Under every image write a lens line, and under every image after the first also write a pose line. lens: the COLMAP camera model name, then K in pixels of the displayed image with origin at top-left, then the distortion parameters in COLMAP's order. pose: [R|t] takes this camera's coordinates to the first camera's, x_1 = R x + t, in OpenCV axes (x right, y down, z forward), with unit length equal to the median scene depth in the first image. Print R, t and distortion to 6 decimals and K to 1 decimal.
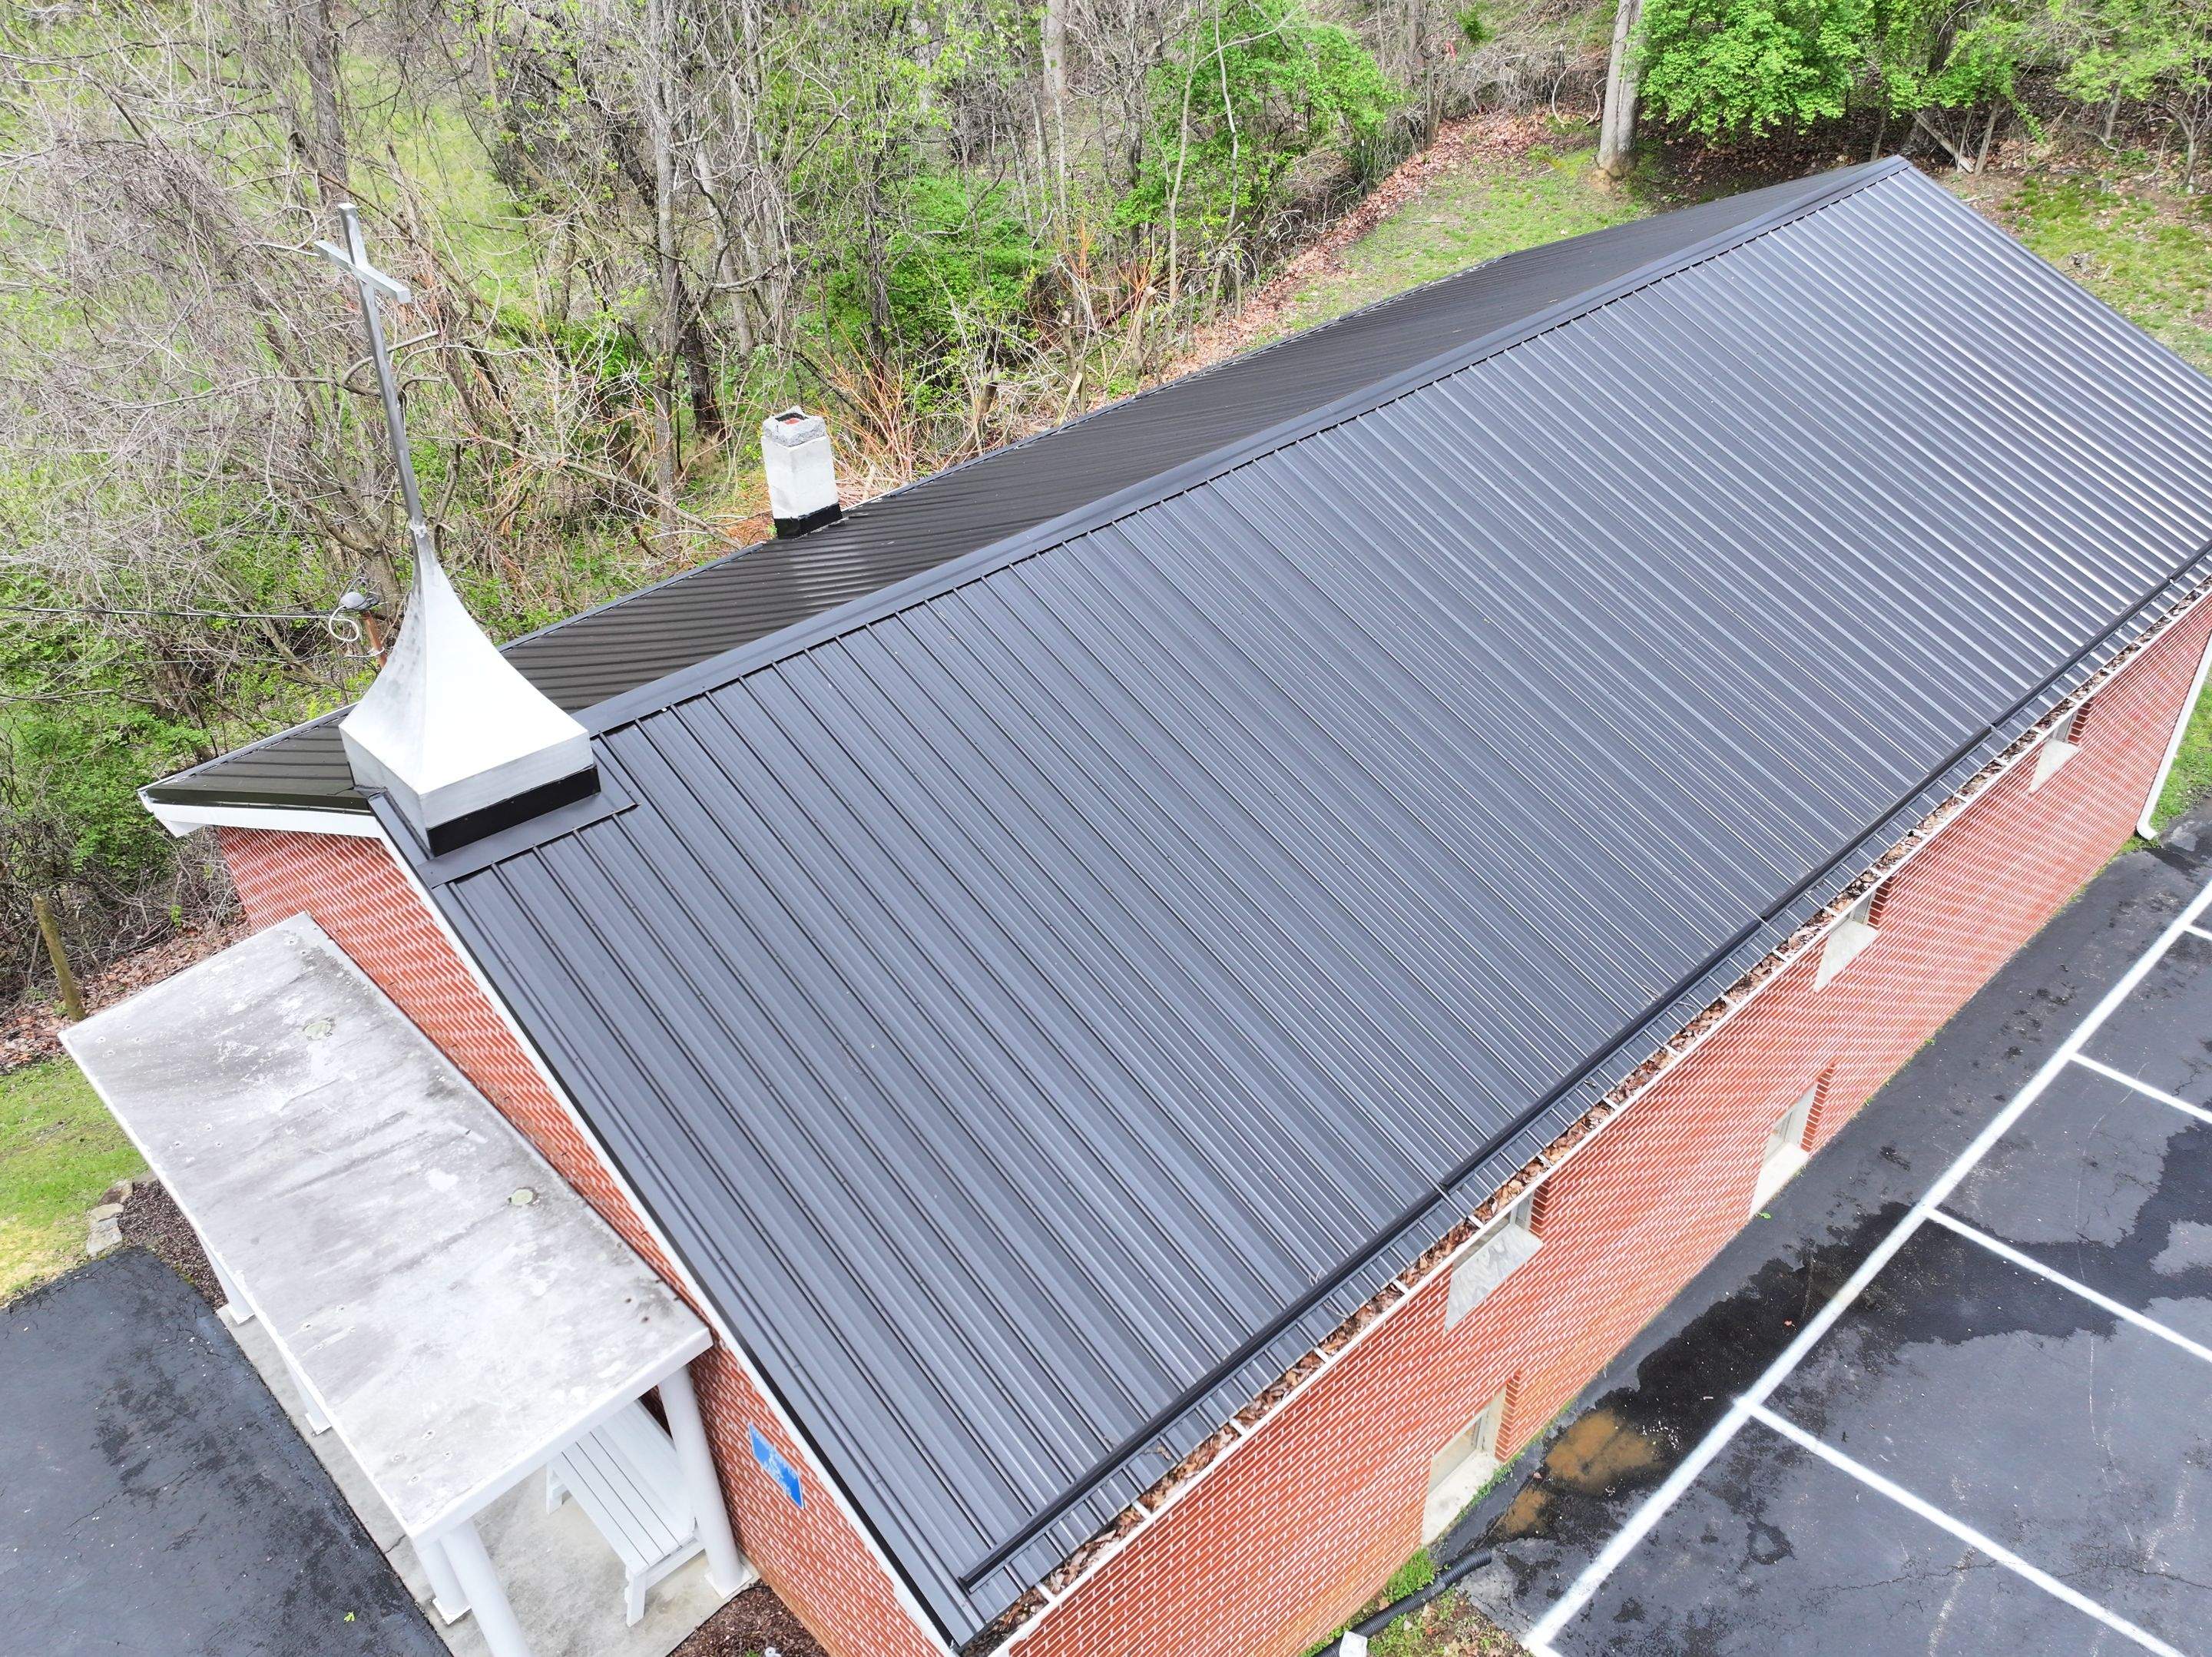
lens RADIAL K [[1787.7, 0, 1103.2], [0, 1787.7, 840.4], [0, 0, 1]] dist [-0.002783, 0.016480]
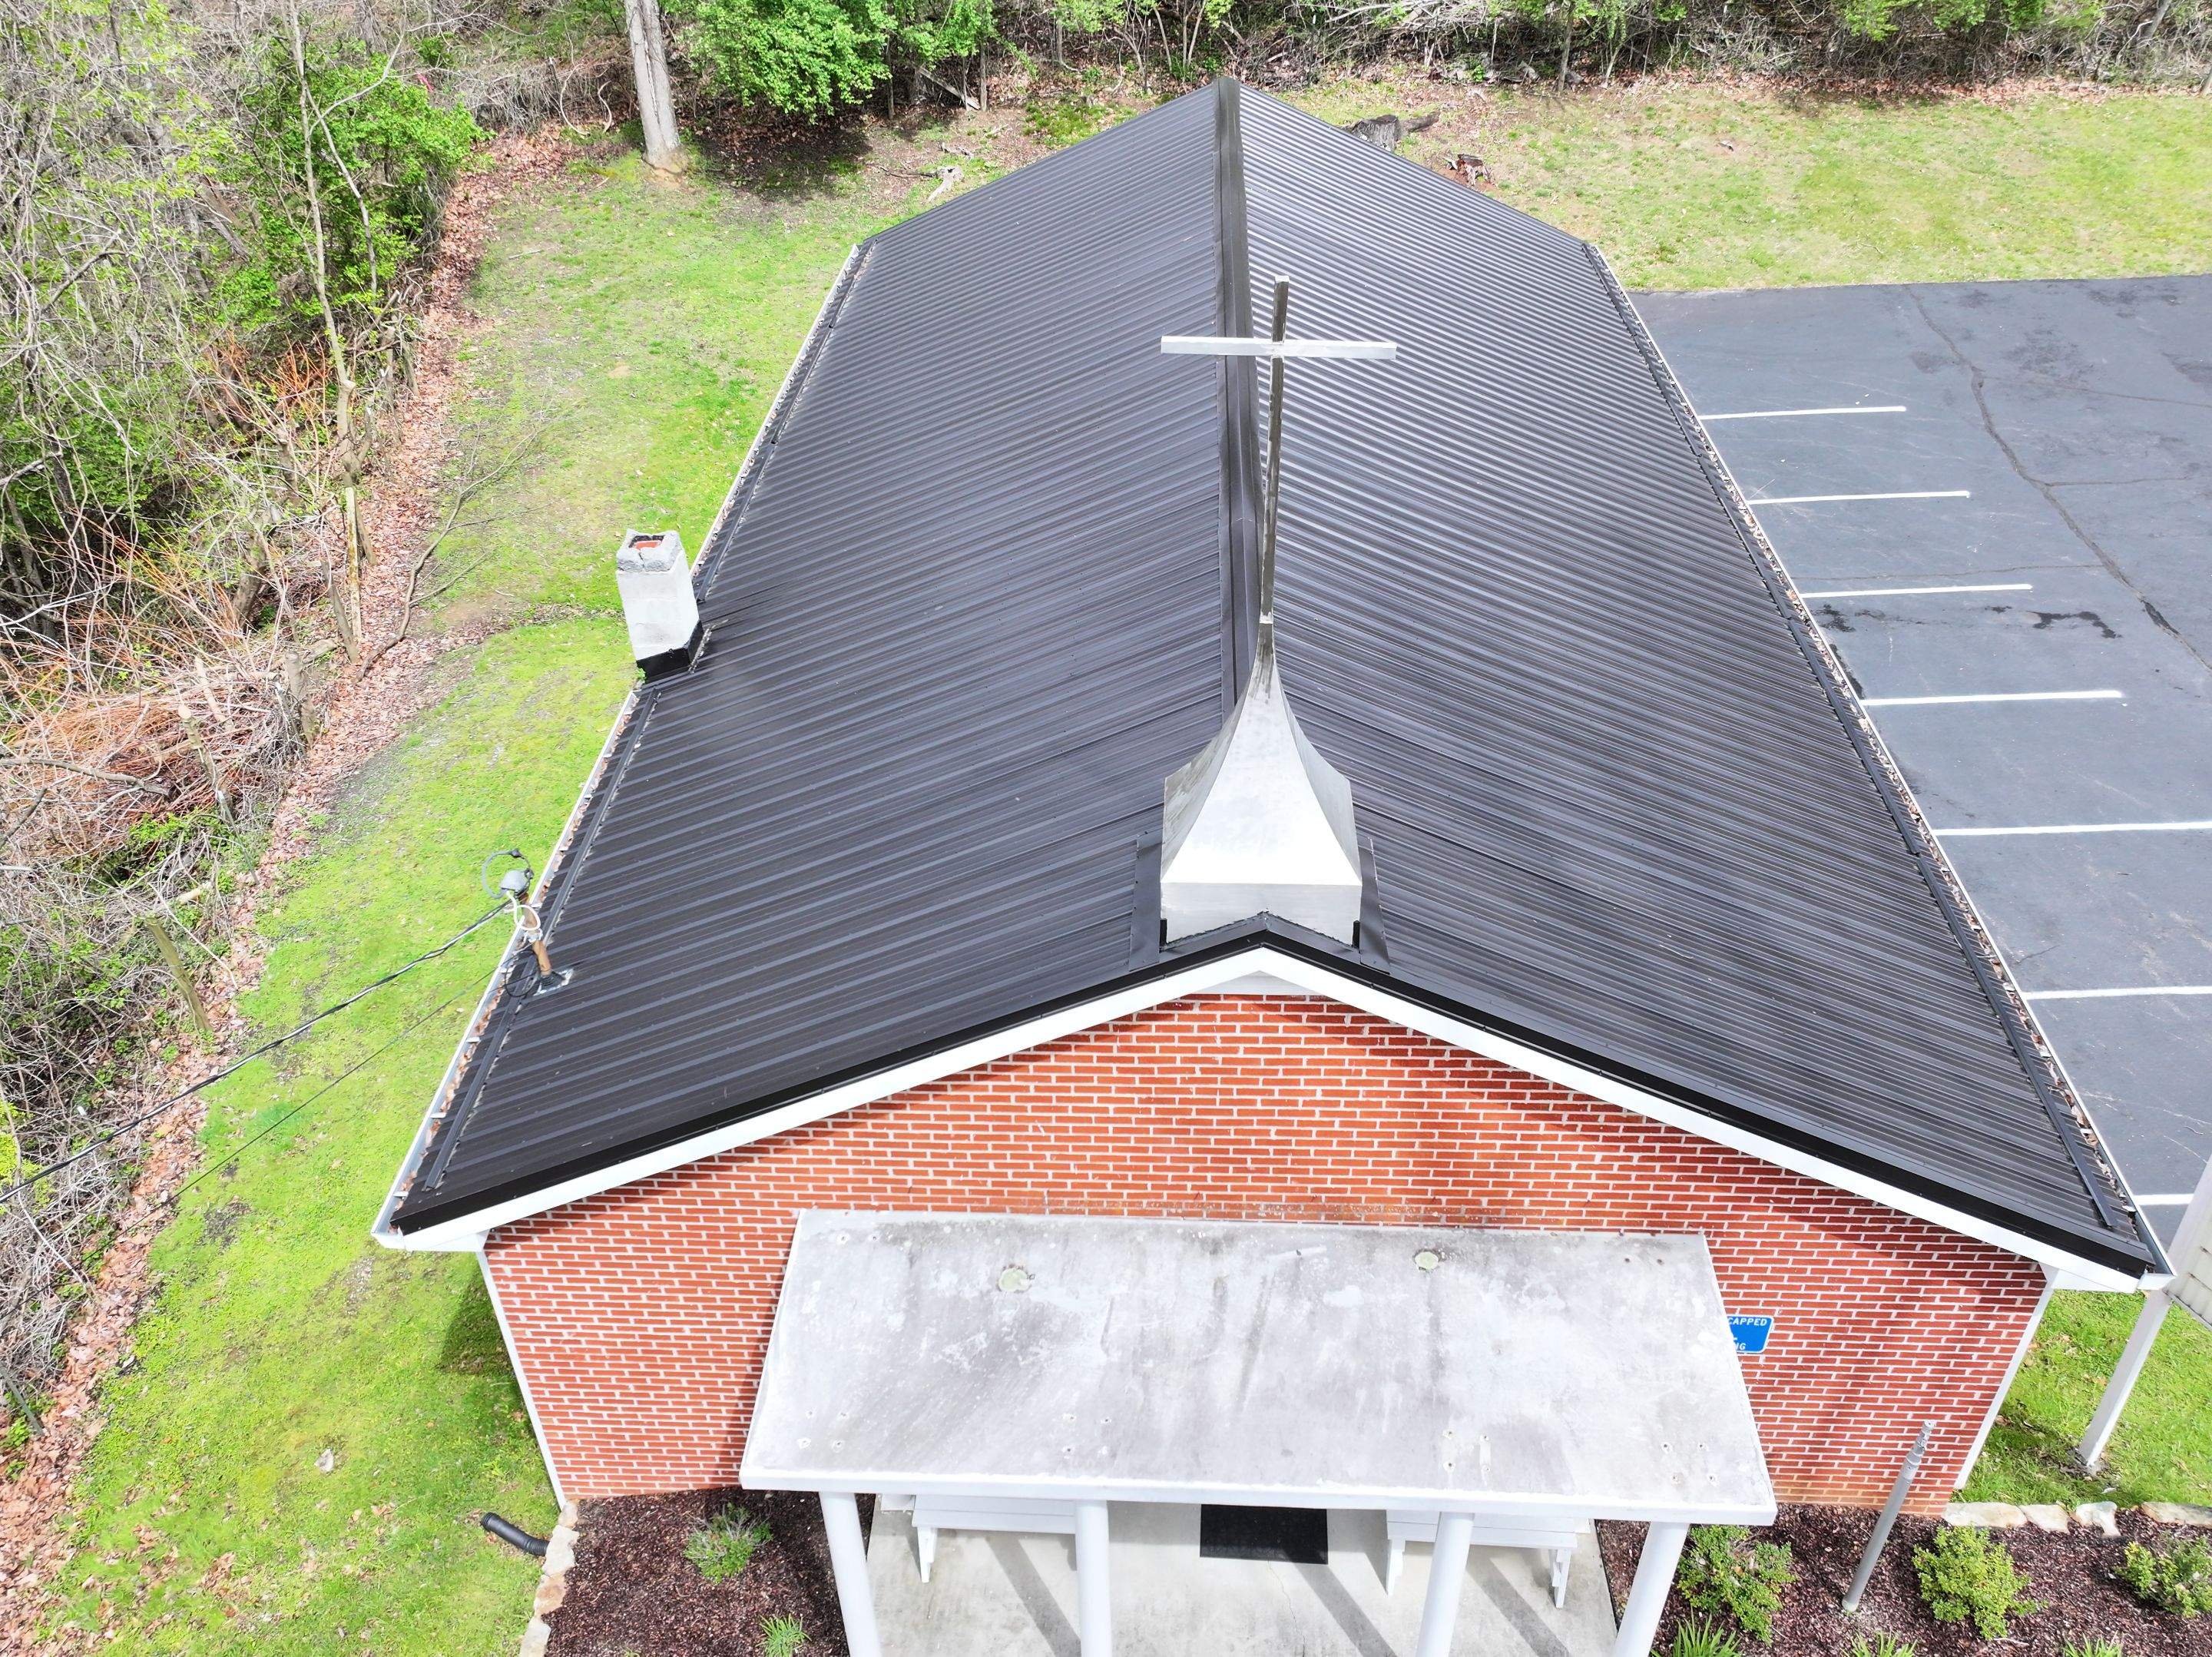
lens RADIAL K [[1787.7, 0, 1102.3], [0, 1787.7, 825.6], [0, 0, 1]] dist [-0.002783, 0.016480]
pose [[0.723782, -0.391941, 0.567910, -0.682014], [0.396814, 0.909738, 0.122126, -0.152849], [-0.564516, 0.136962, 0.813980, 0.205829]]
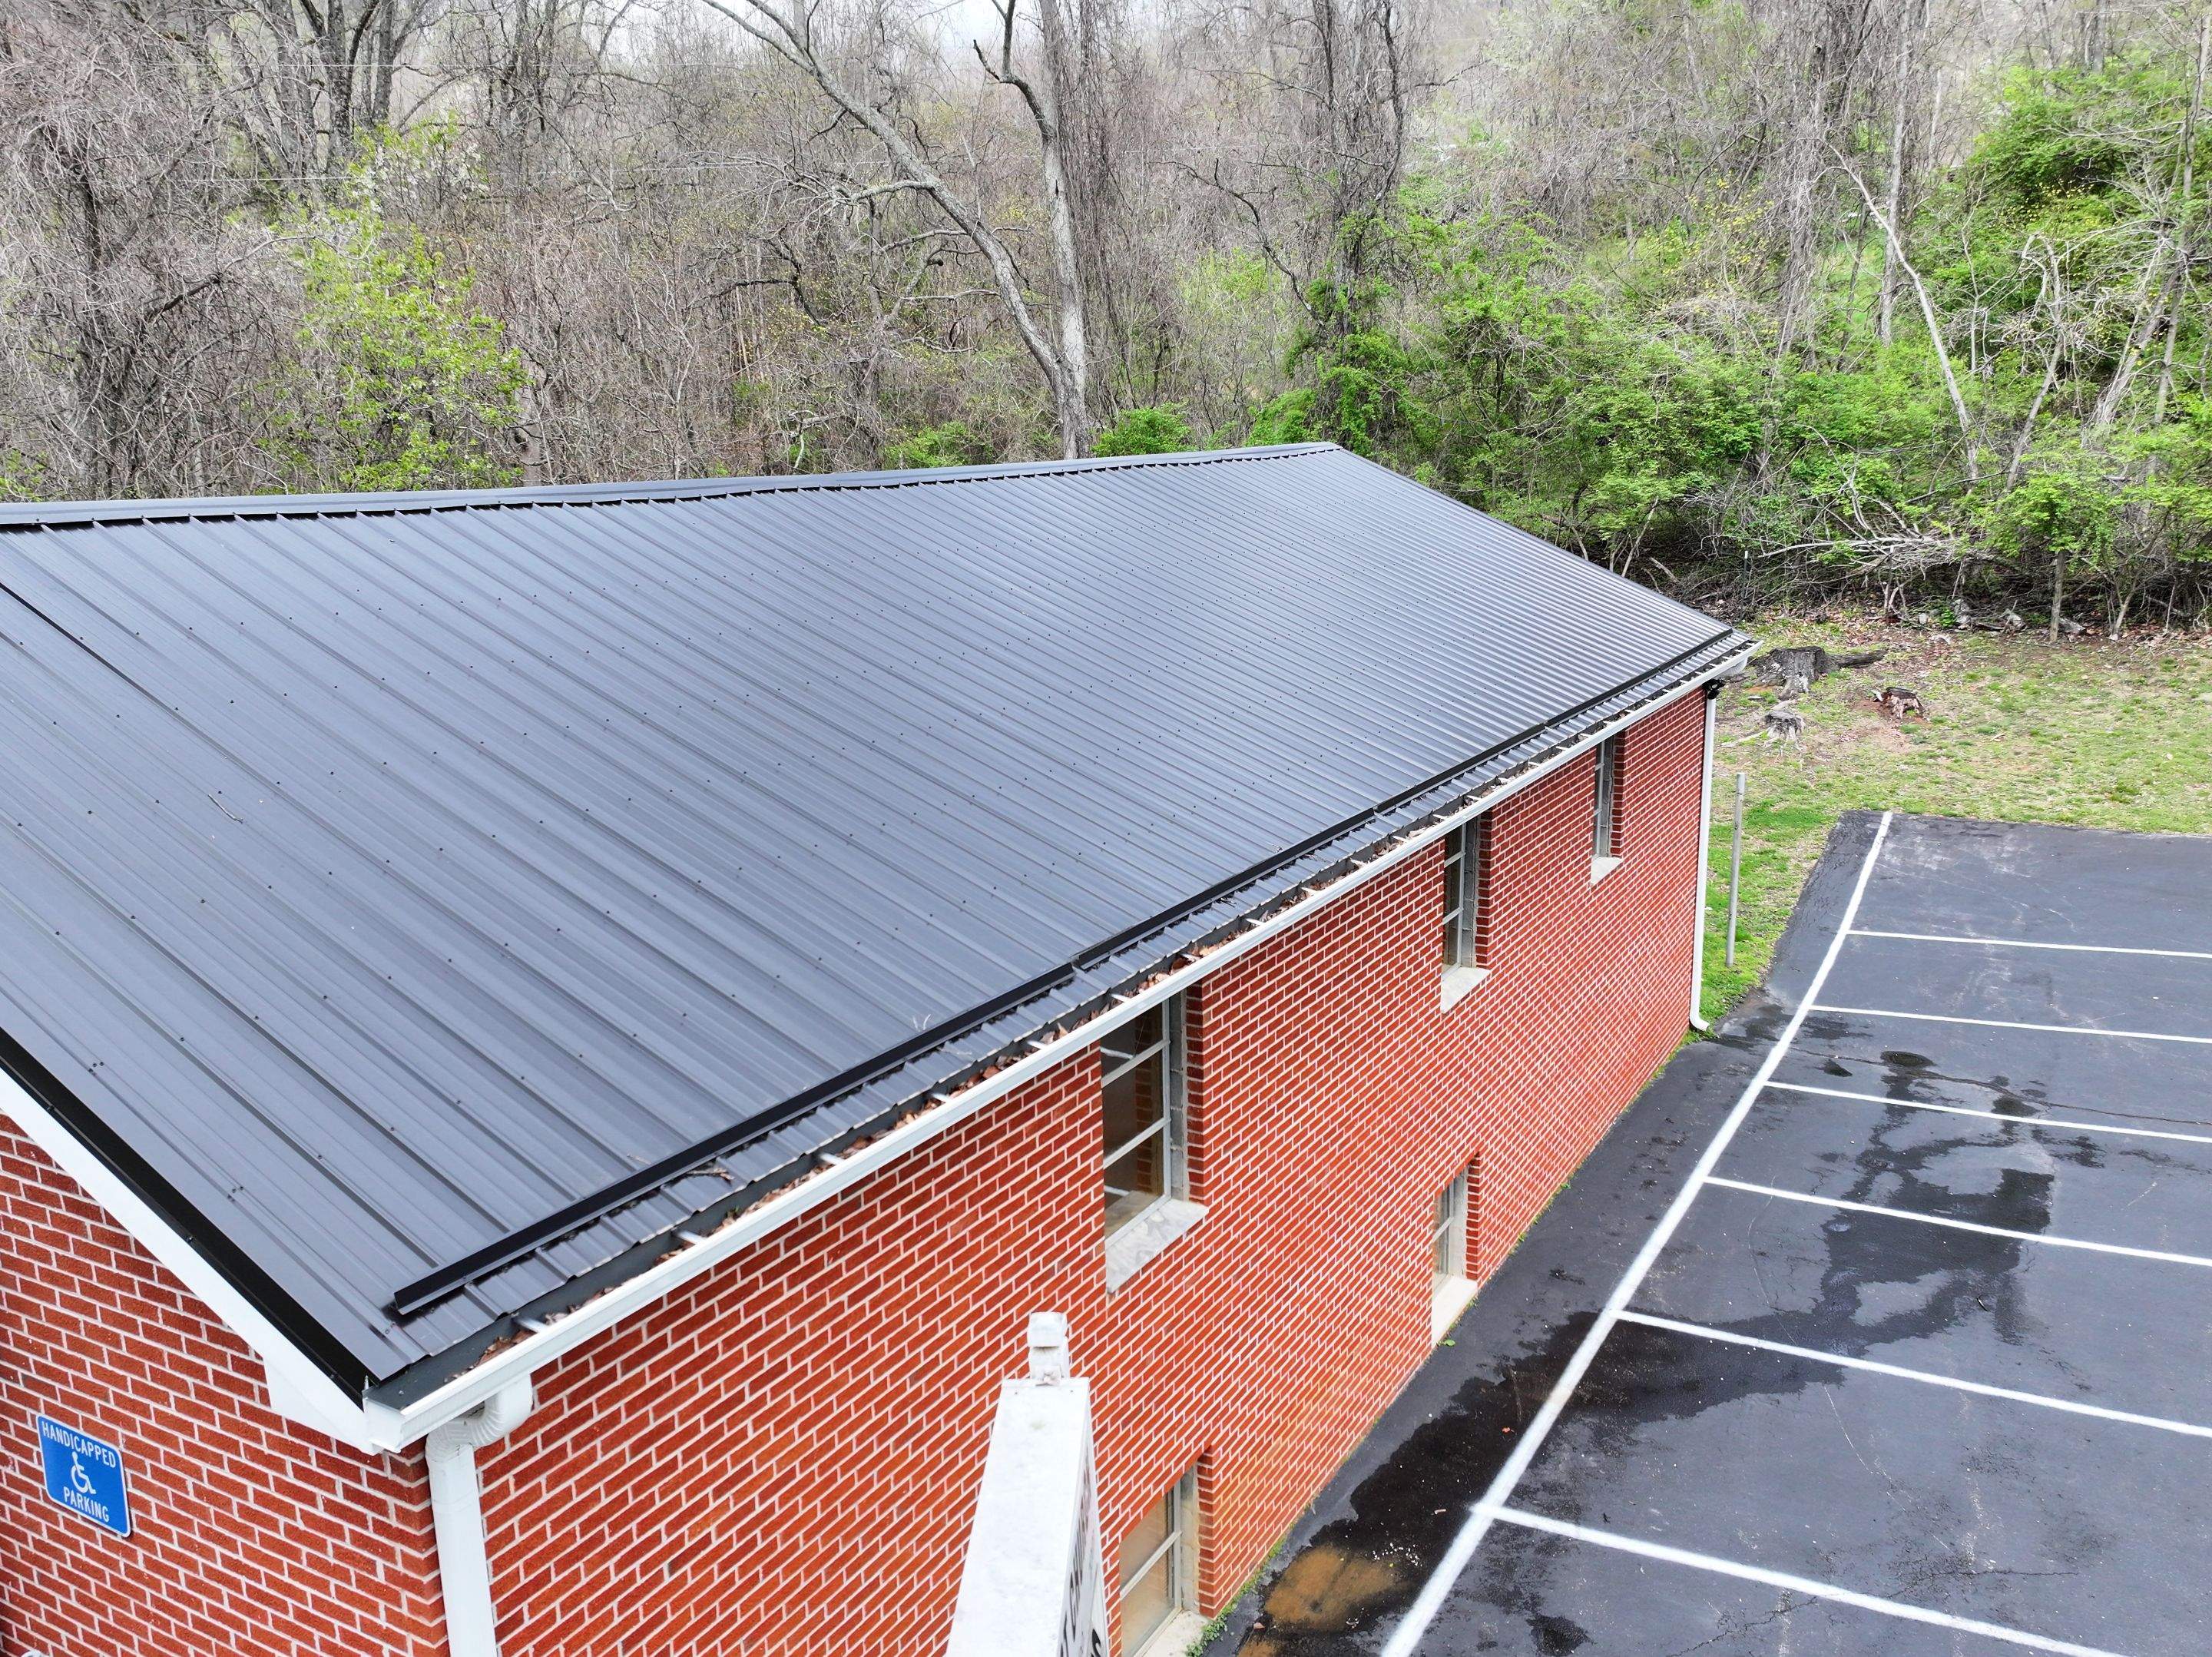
lens RADIAL K [[1787.7, 0, 1114.2], [0, 1787.7, 828.6], [0, 0, 1]] dist [-0.002783, 0.016480]
pose [[0.959295, -0.061885, 0.275542, -0.000760], [0.165351, 0.914045, -0.370380, 0.309014], [-0.228936, 0.400865, 0.887071, 0.209697]]
